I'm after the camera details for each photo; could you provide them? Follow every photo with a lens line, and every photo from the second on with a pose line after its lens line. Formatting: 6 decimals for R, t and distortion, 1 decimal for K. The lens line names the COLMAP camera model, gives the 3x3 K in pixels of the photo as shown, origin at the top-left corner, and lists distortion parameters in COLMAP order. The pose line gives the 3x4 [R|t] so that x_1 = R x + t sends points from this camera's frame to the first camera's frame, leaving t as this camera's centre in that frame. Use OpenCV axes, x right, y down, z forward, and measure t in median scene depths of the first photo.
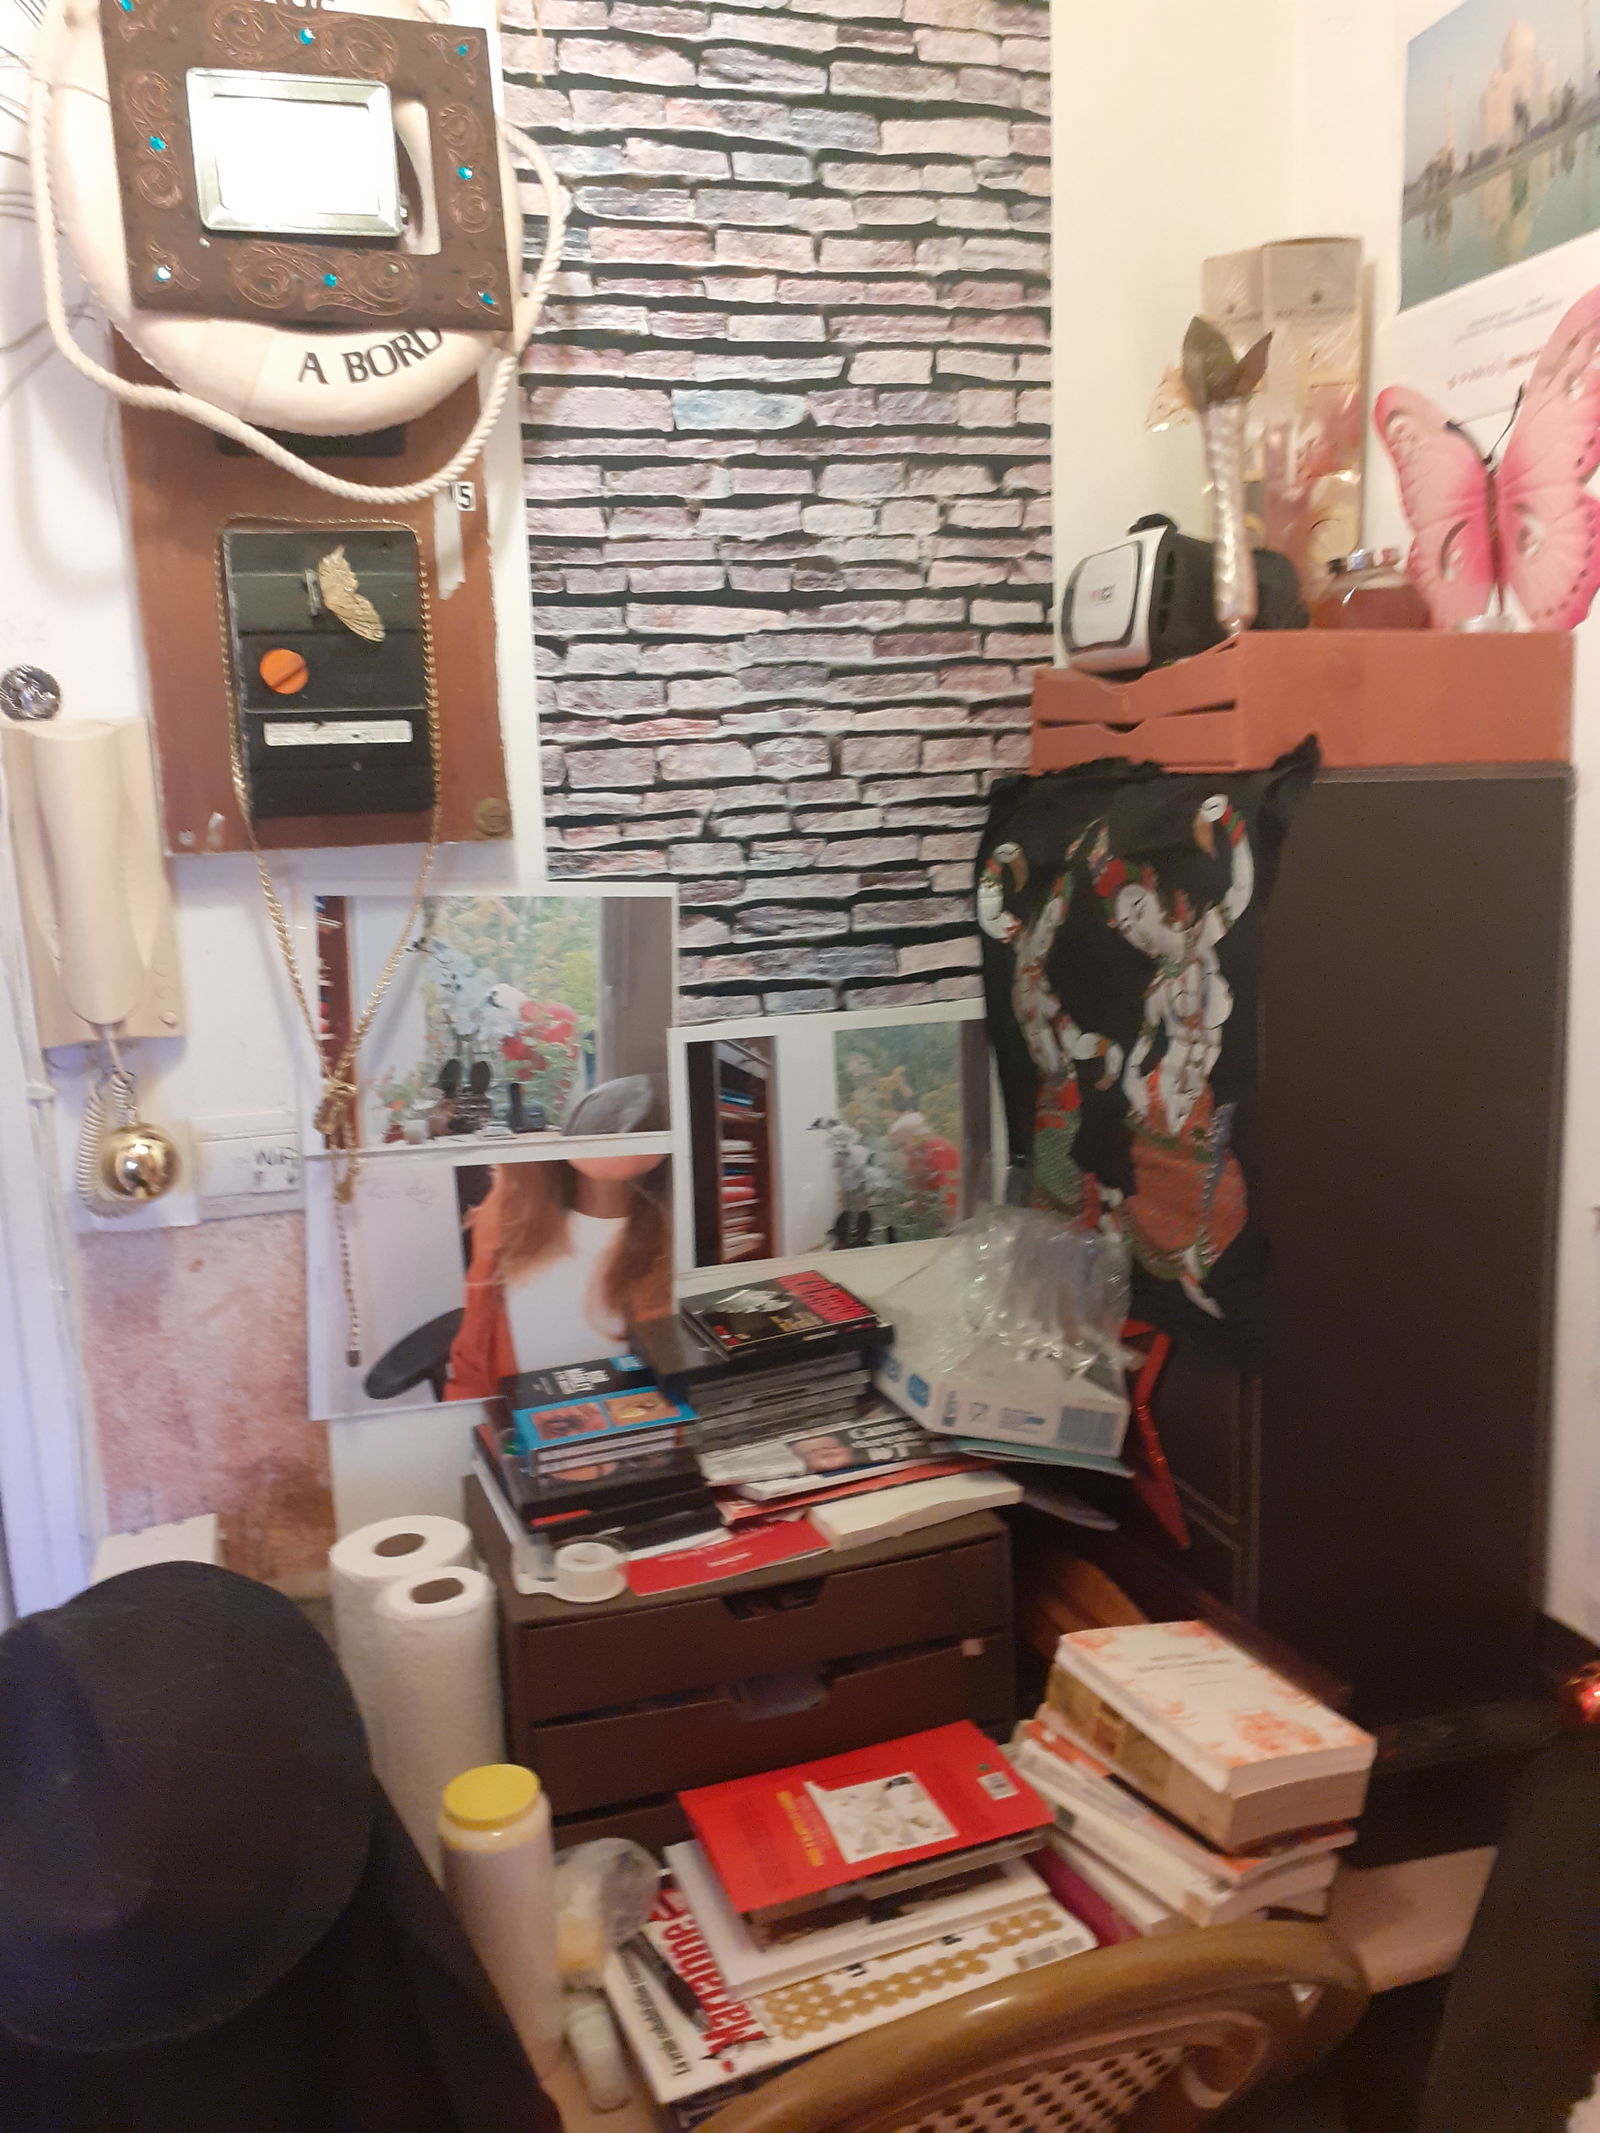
lens RADIAL K [[1656.8, 0, 800.0], [0, 1656.8, 1066.5], [0, 0, 1]] dist [0.002620, -0.092600]
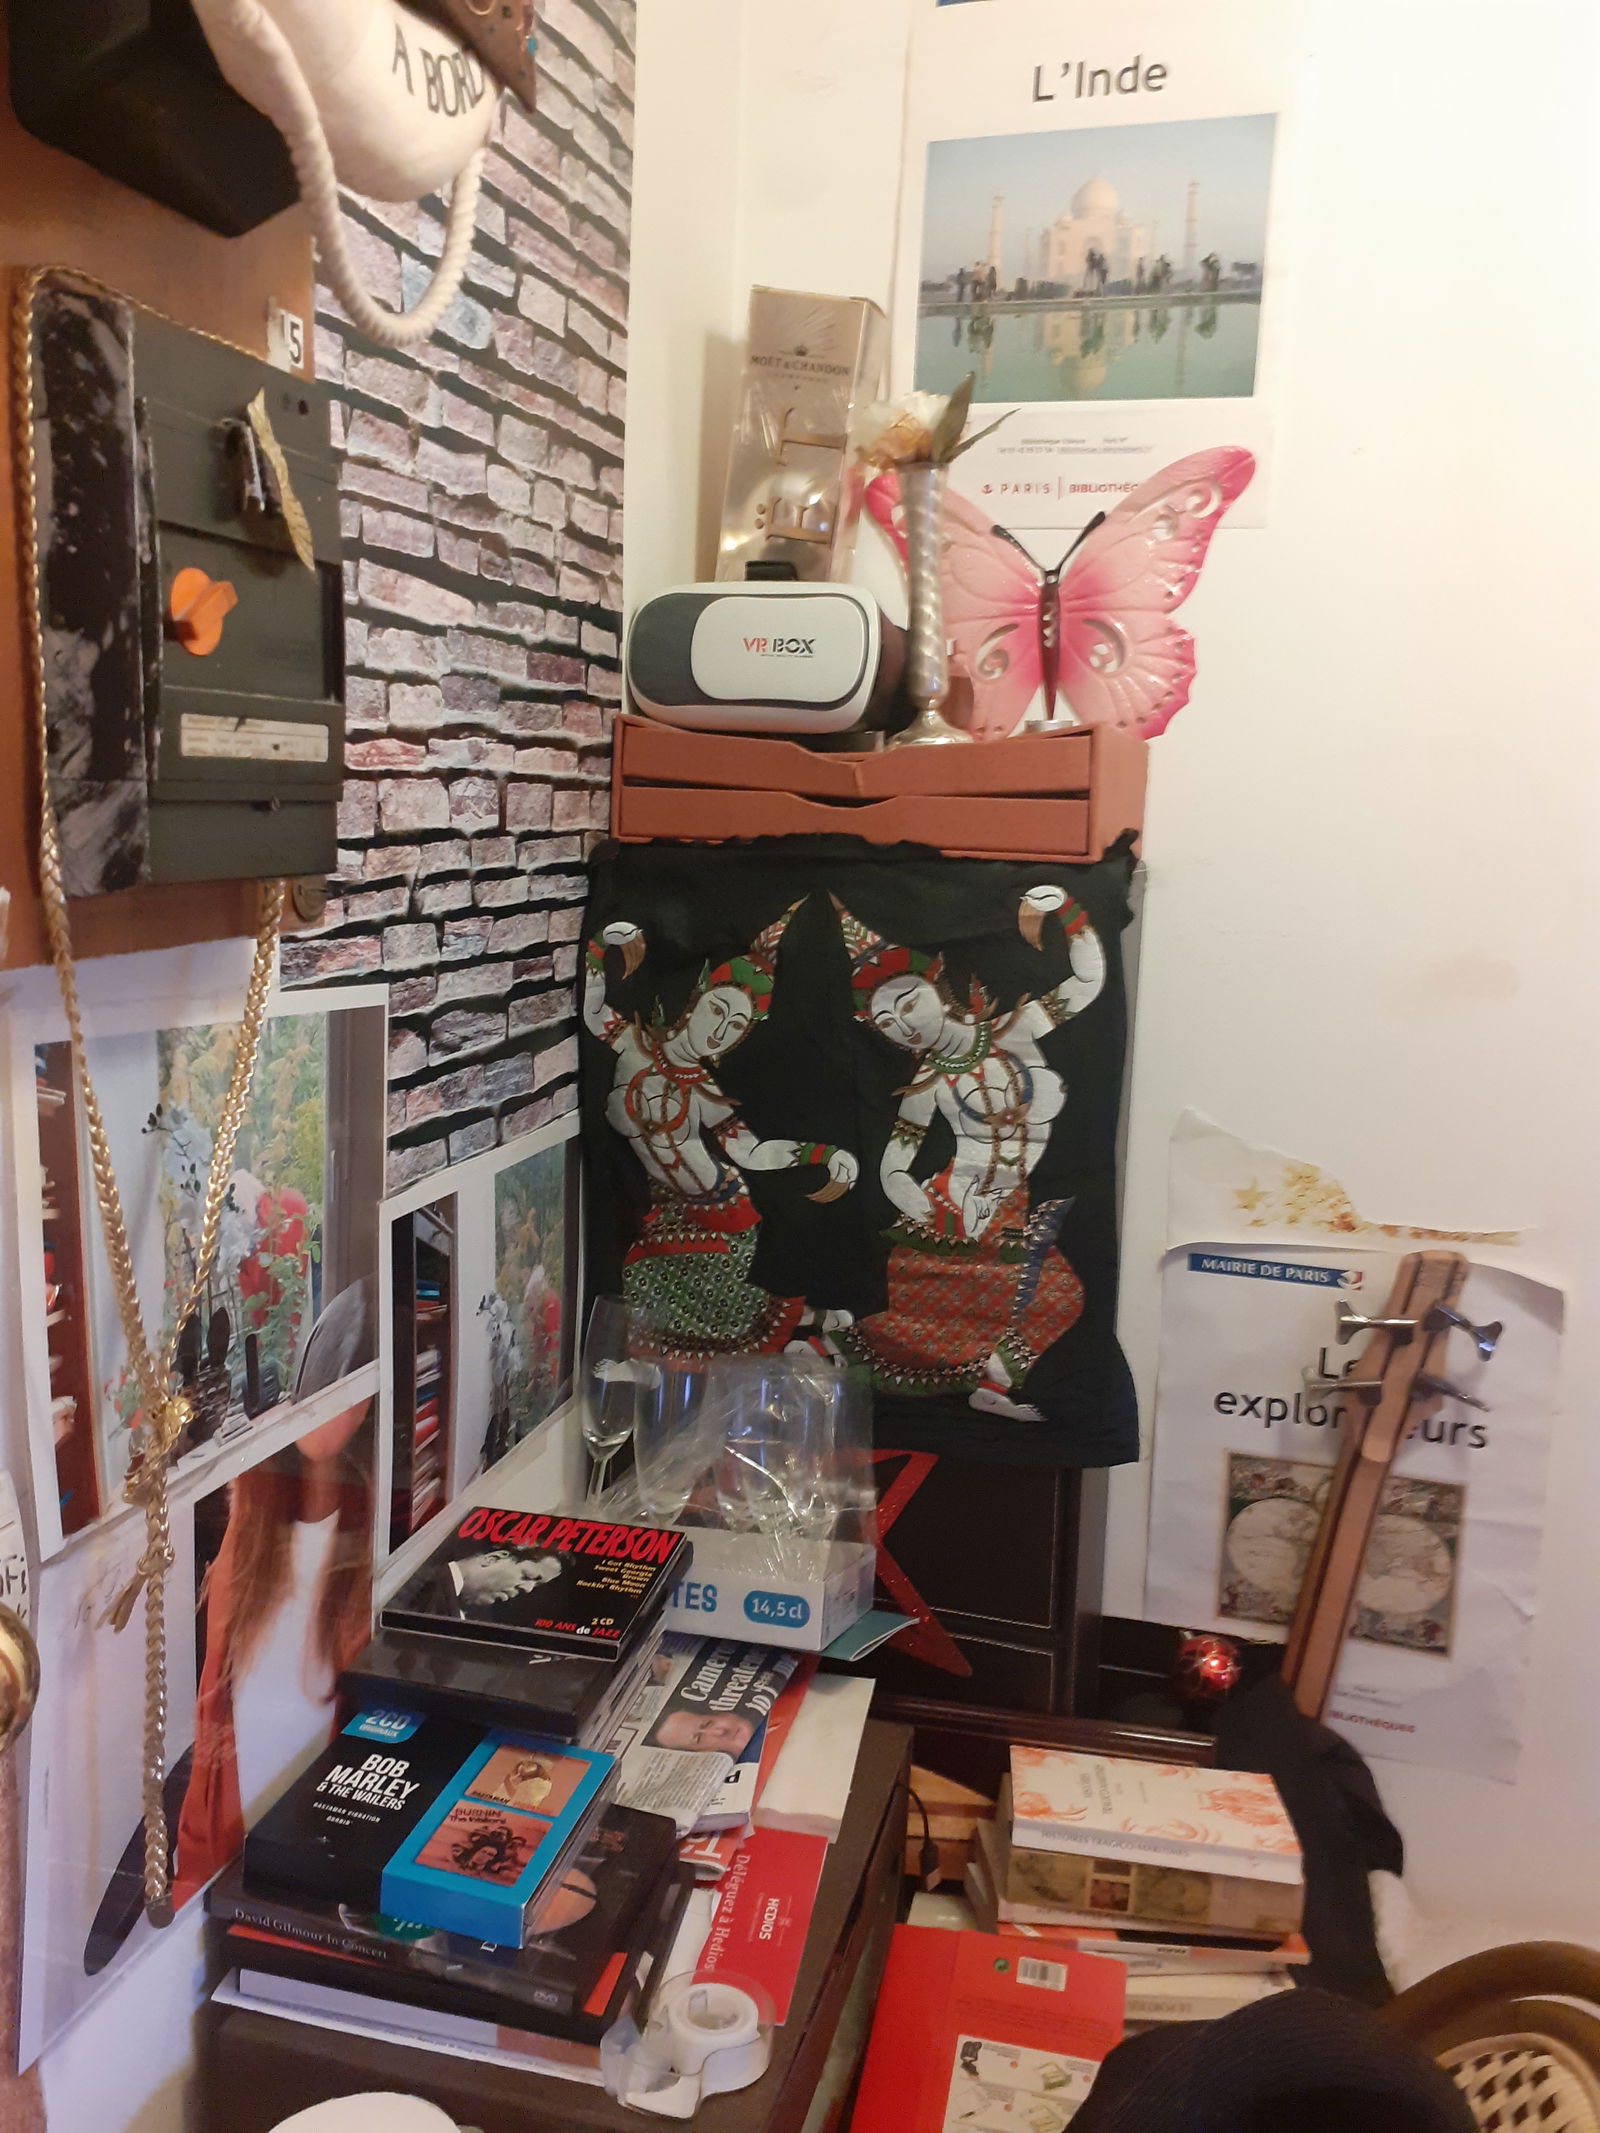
lens RADIAL K [[1669.5, 0, 805.8], [0, 1669.5, 1019.3], [0, 0, 1]] dist [0.084707, -0.355482]
pose [[0.543963, -0.052308, 0.837477, -0.557543], [0.083818, 0.996451, 0.007796, -0.089580], [-0.834912, 0.065955, 0.546417, 0.501738]]
